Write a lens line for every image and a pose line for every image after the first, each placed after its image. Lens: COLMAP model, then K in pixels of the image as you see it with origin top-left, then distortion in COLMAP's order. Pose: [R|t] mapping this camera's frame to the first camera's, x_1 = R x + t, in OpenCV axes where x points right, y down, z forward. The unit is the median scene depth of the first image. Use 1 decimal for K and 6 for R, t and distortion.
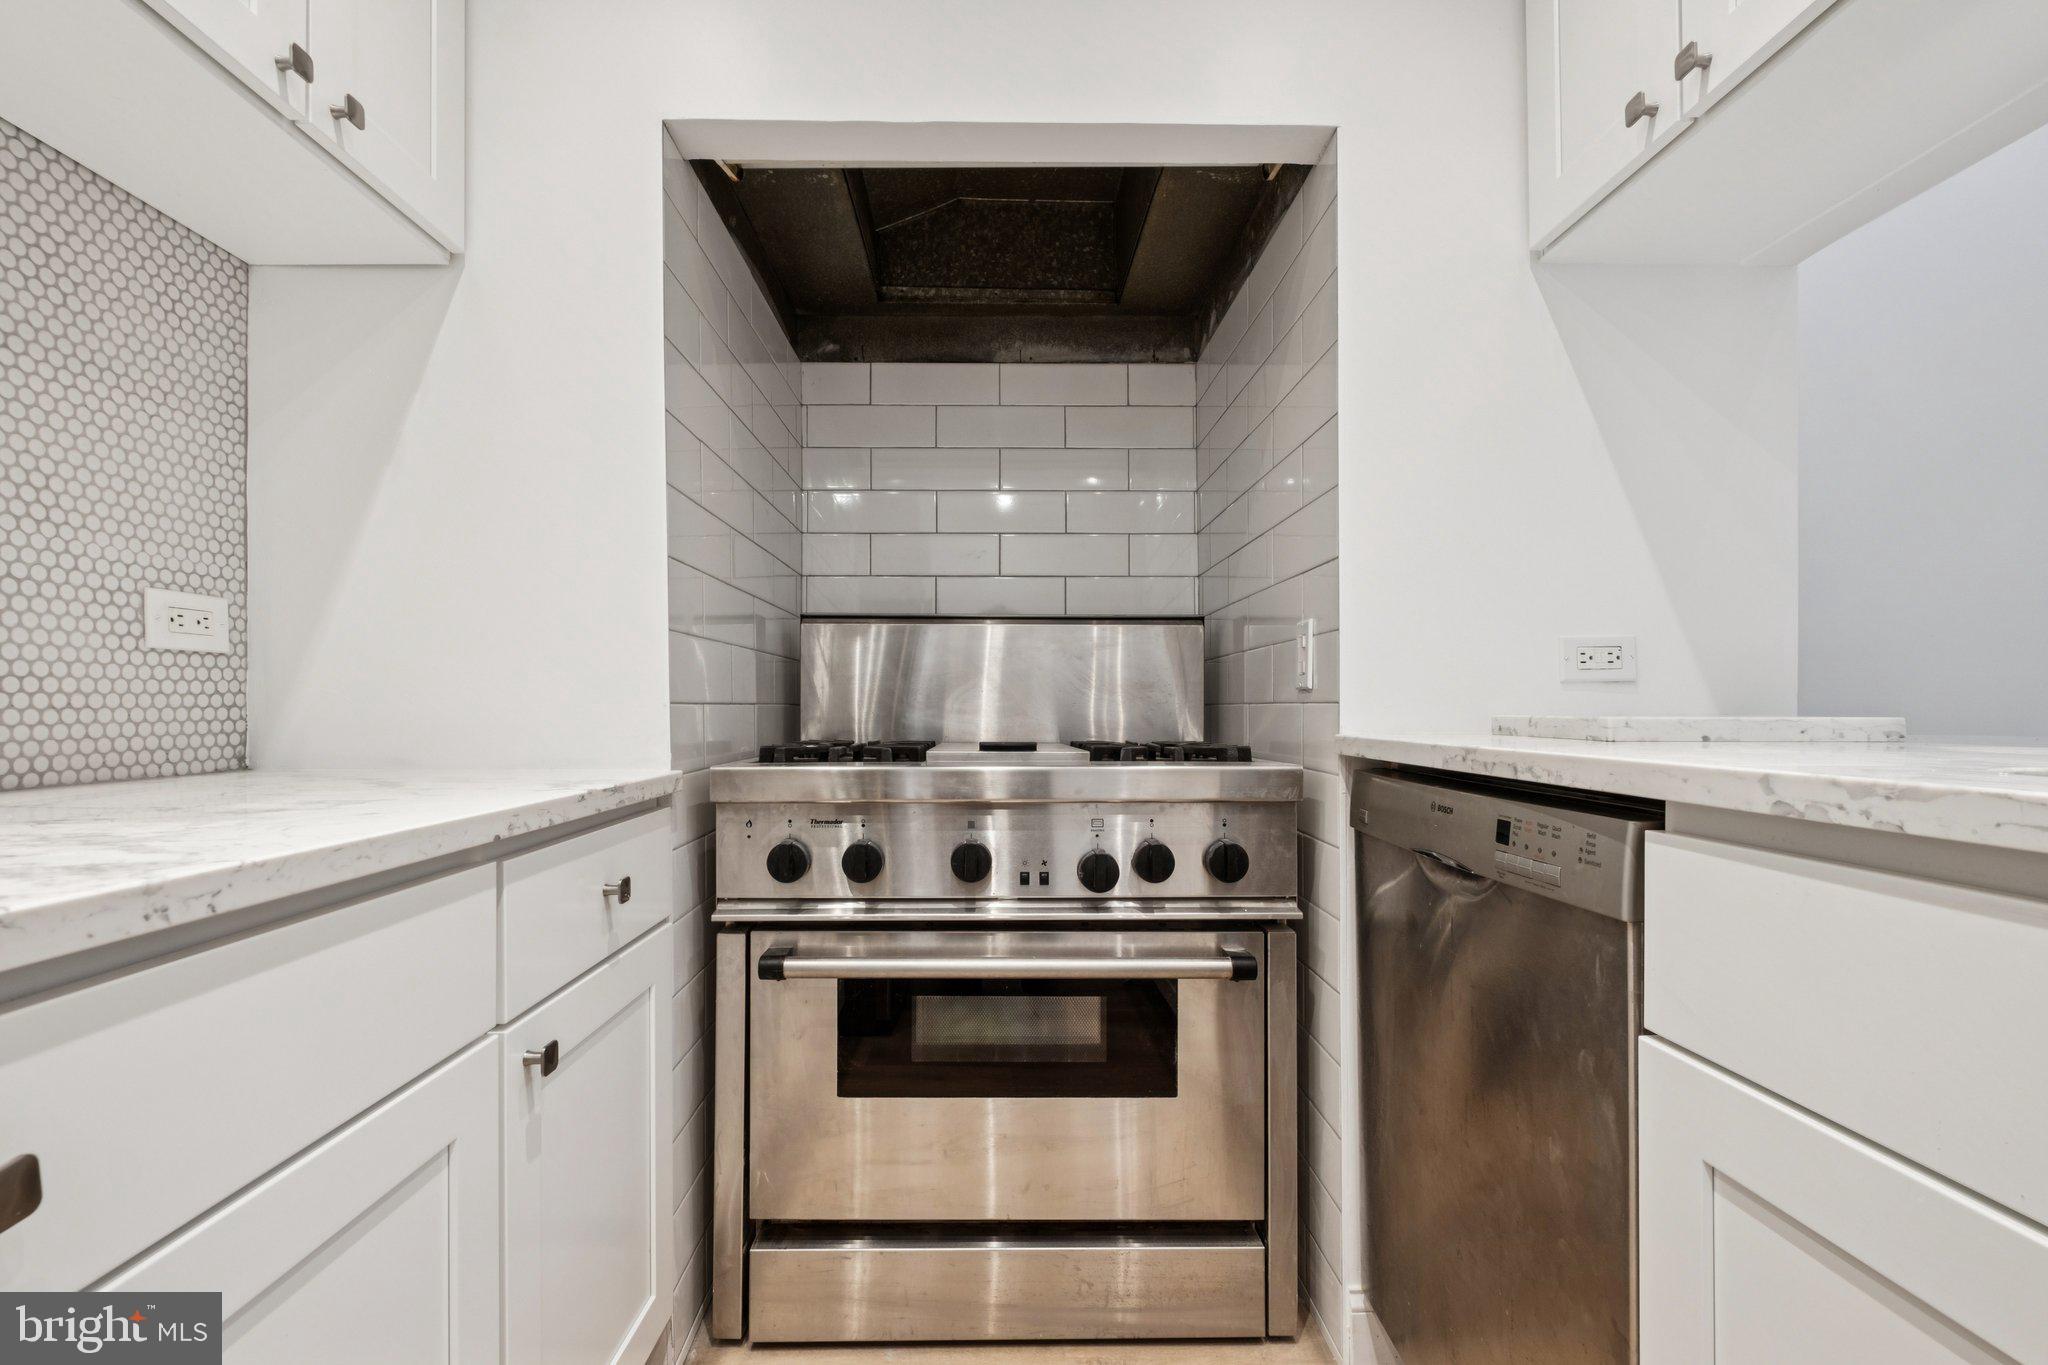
lens RADIAL K [[907.2, 0, 985.6], [0, 907.2, 698.1], [0, 0, 1]] dist [-0.001578, 0.000264]
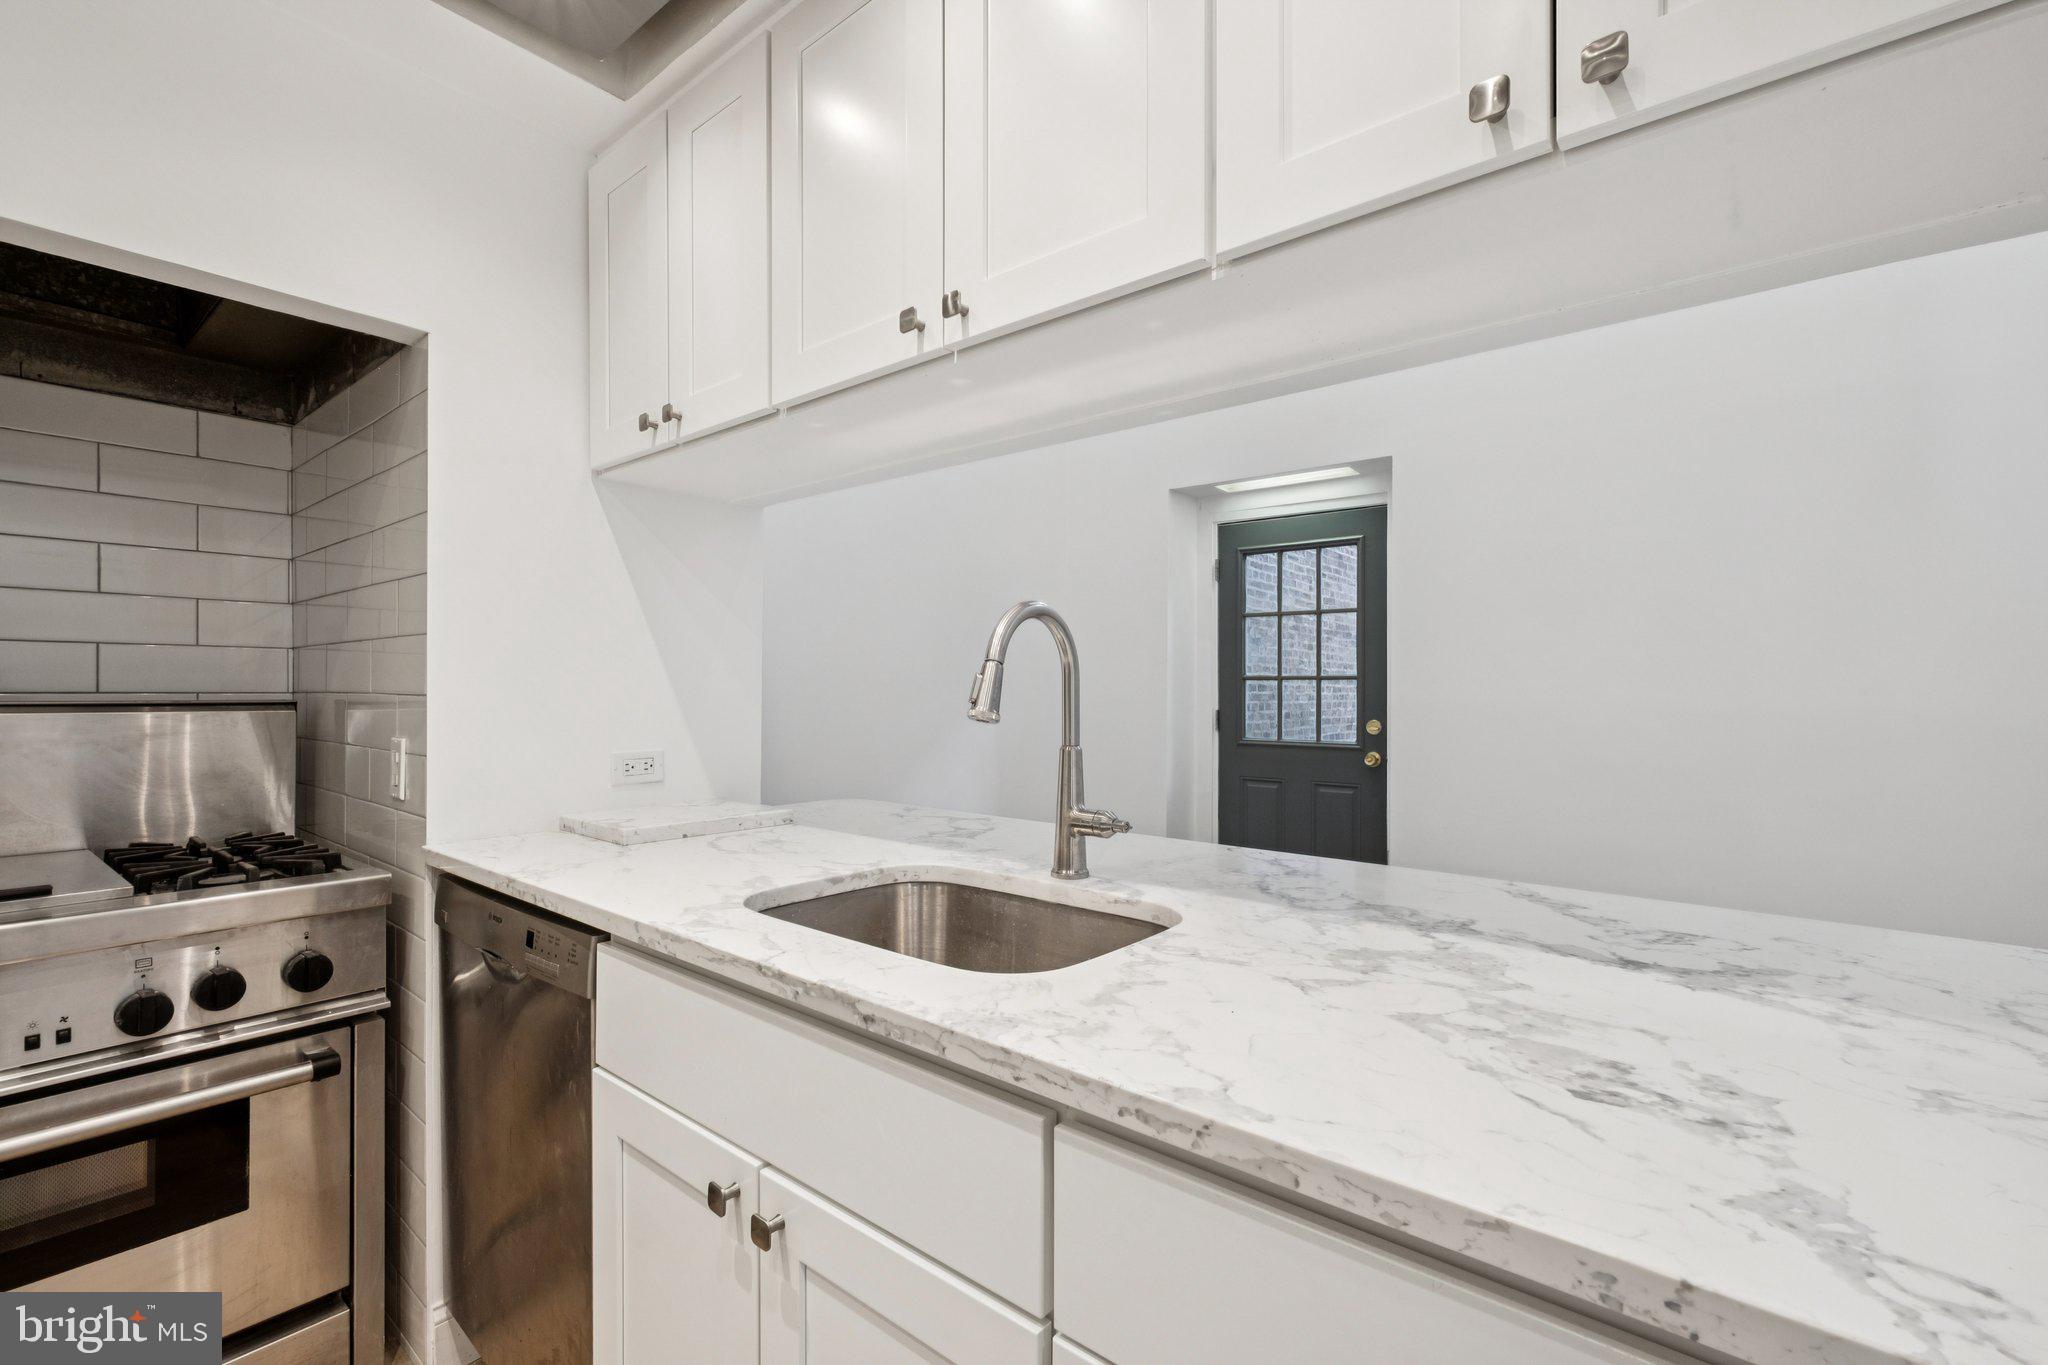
lens RADIAL K [[907.2, 0, 1019.9], [0, 907.2, 692.2], [0, 0, 1]] dist [-0.001578, 0.000264]
pose [[0.635146, 0.003228, 0.772385, -0.030019], [-0.017297, 0.999800, 0.010045, -0.178923], [-0.772198, -0.019740, 0.635075, -0.330175]]
